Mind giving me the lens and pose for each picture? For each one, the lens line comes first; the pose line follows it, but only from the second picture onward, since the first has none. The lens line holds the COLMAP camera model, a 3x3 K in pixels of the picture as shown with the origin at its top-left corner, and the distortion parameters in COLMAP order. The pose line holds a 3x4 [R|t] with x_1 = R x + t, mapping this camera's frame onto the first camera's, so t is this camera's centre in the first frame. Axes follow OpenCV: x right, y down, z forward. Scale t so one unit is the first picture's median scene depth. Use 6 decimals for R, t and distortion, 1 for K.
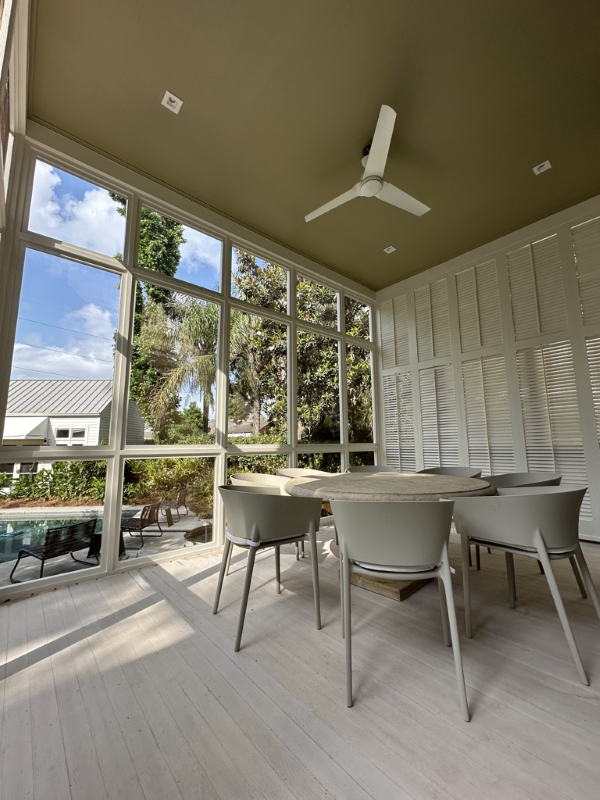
lens RADIAL K [[321.4, 0, 302.0], [0, 321.4, 400.7], [0, 0, 1]] dist [-0.001432, 0.000233]
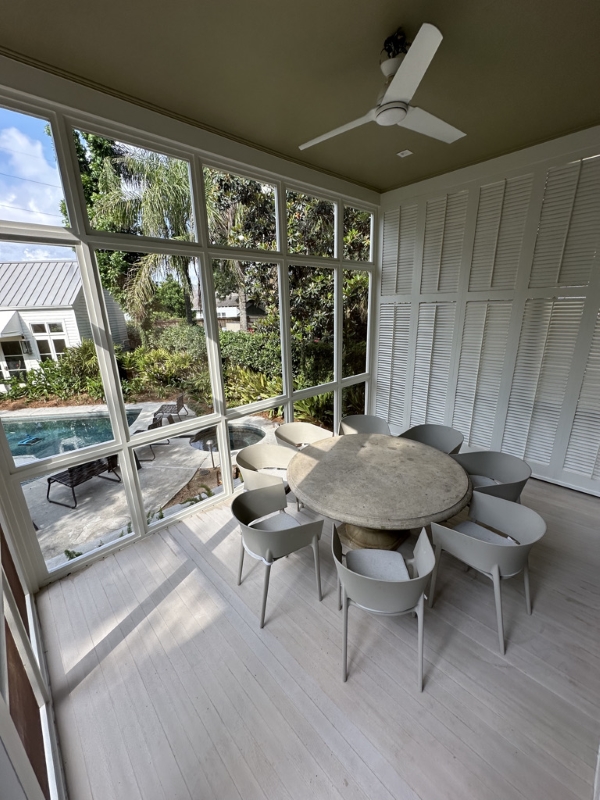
lens RADIAL K [[321.4, 0, 302.0], [0, 321.4, 400.7], [0, 0, 1]] dist [-0.001432, 0.000233]
pose [[0.999080, -0.027816, 0.032630, -0.017126], [0.011846, 0.910462, 0.413422, -0.235797], [-0.041208, -0.412655, 0.909955, 0.050782]]
